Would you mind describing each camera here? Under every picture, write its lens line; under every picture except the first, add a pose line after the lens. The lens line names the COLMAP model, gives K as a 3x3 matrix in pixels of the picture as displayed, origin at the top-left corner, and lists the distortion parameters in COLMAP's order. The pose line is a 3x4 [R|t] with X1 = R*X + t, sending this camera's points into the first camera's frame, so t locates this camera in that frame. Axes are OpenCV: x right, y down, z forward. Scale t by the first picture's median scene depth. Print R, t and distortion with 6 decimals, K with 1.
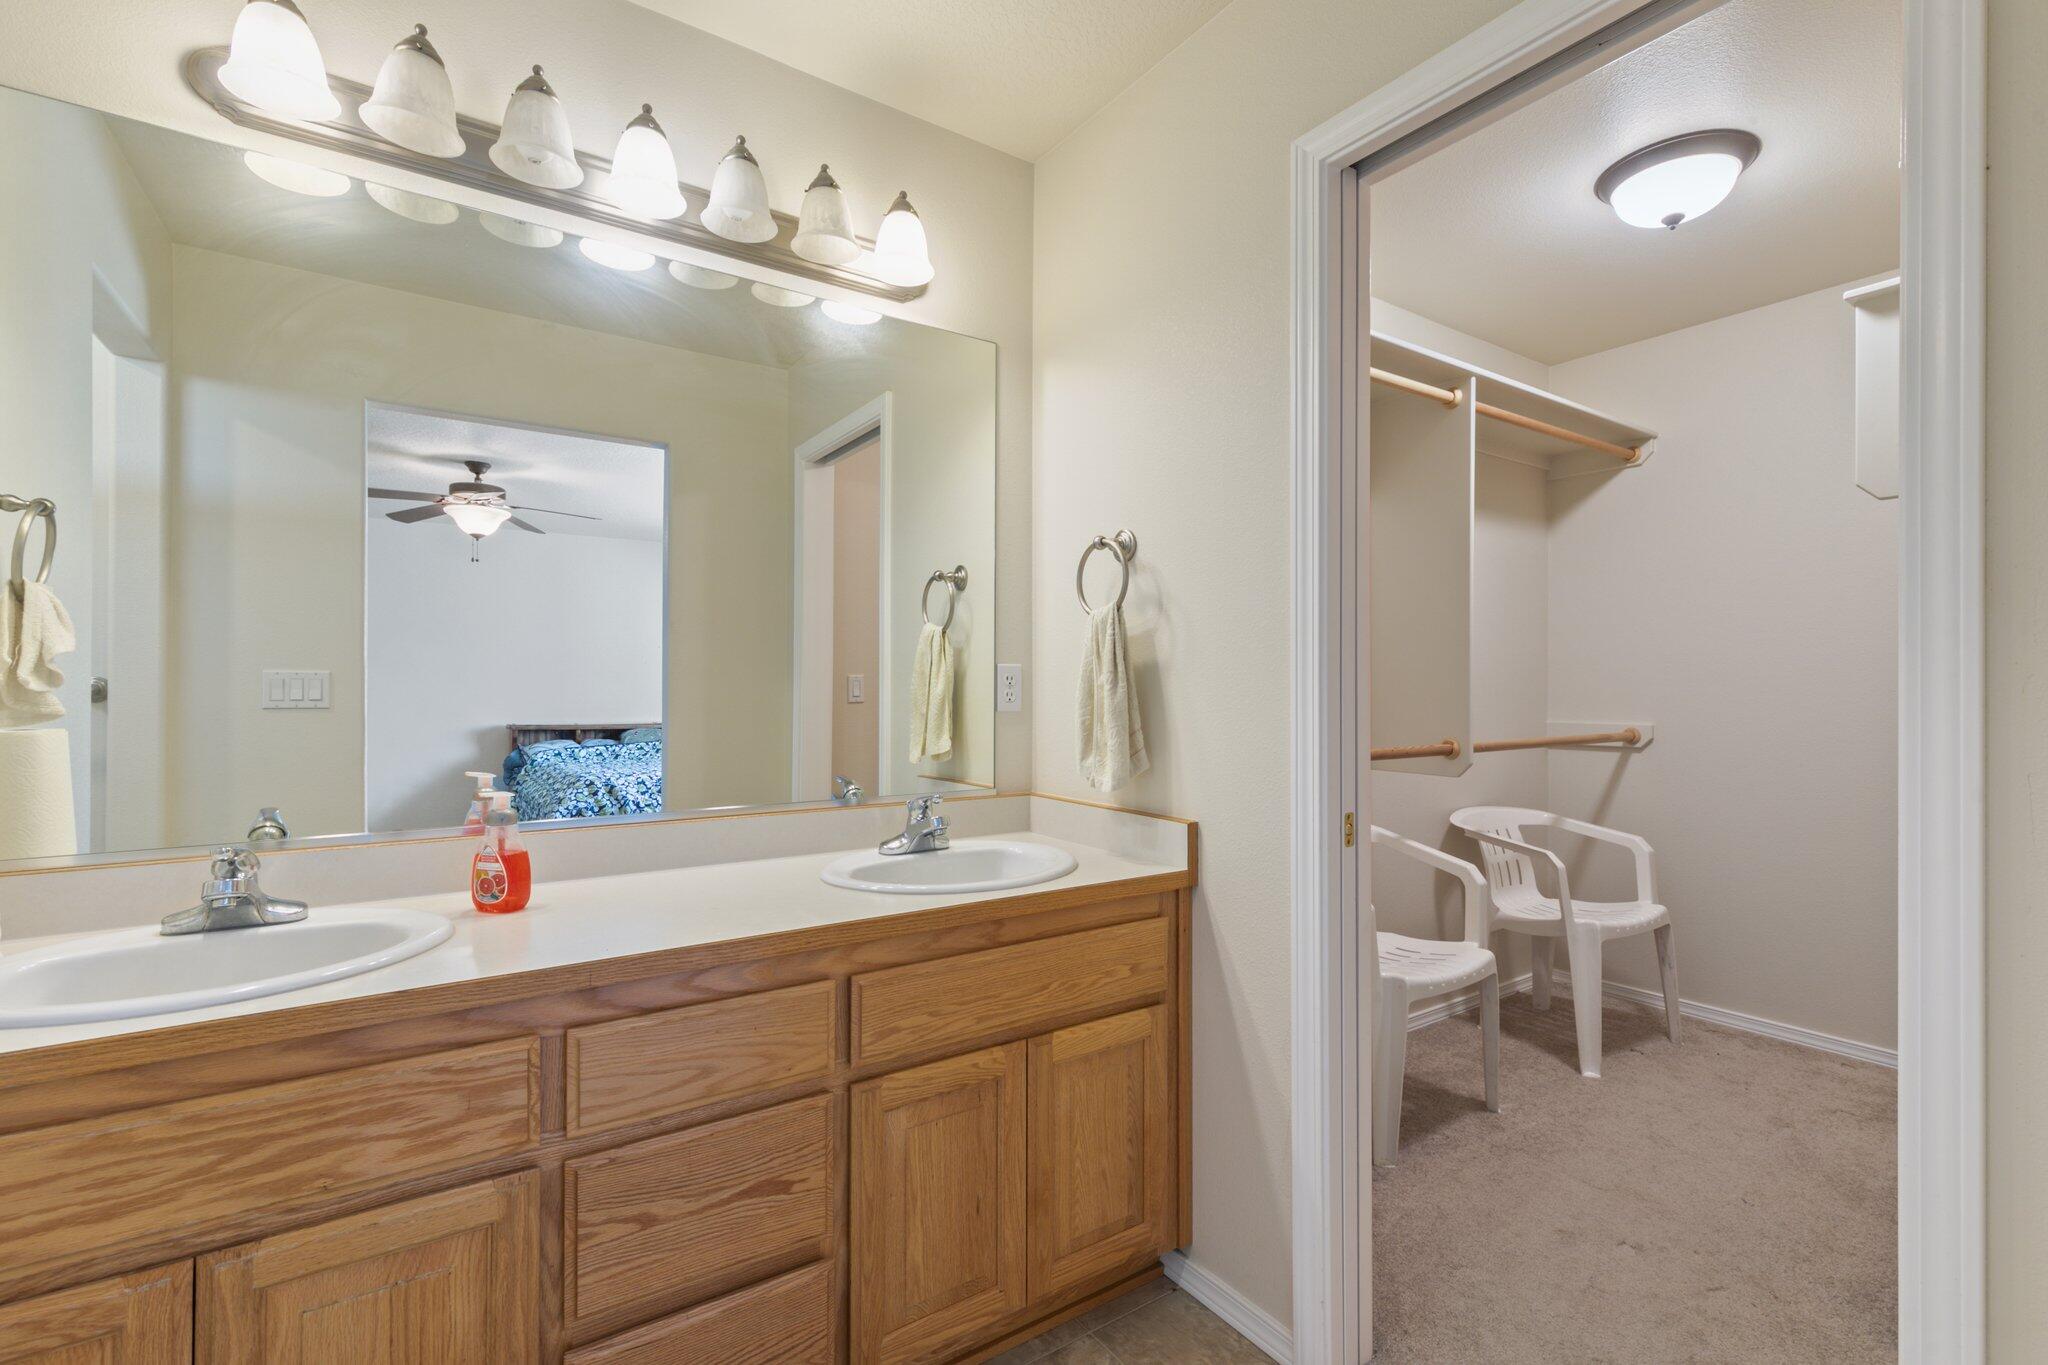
lens RADIAL K [[913.3, 0, 1086.0], [0, 913.3, 688.7], [0, 0, 1]] dist [0.006334, -0.000908]
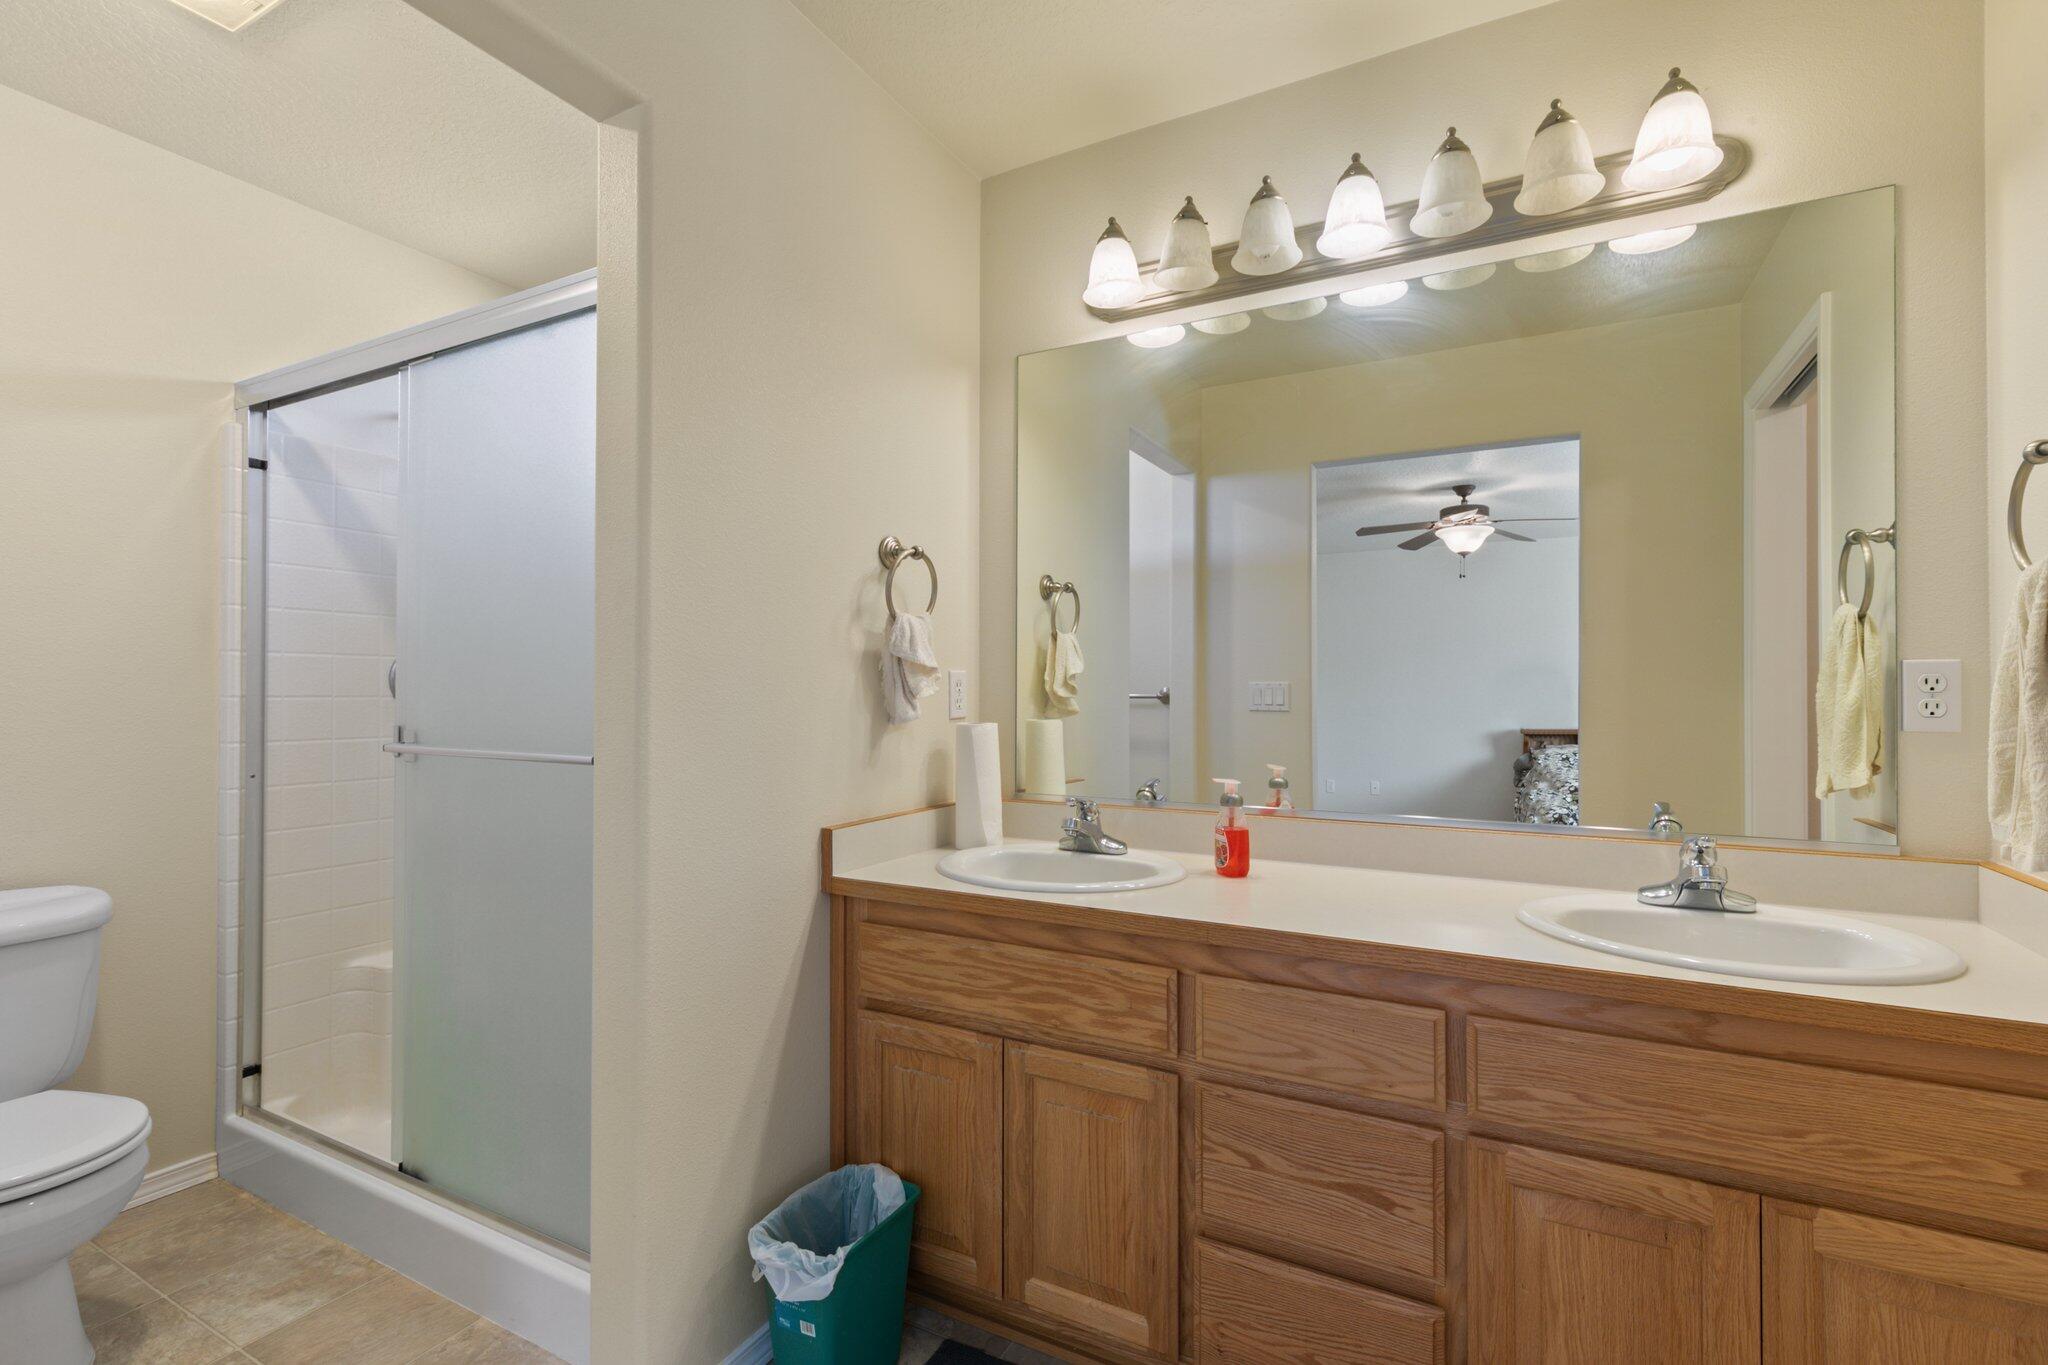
lens RADIAL K [[913.3, 0, 1008.9], [0, 913.3, 689.3], [0, 0, 1]] dist [0.006334, -0.000908]
pose [[0.443349, -0.004302, -0.896339, 0.329021], [0.000020, 0.999989, -0.004789, -0.003913], [0.896349, 0.002105, 0.443344, 0.172924]]
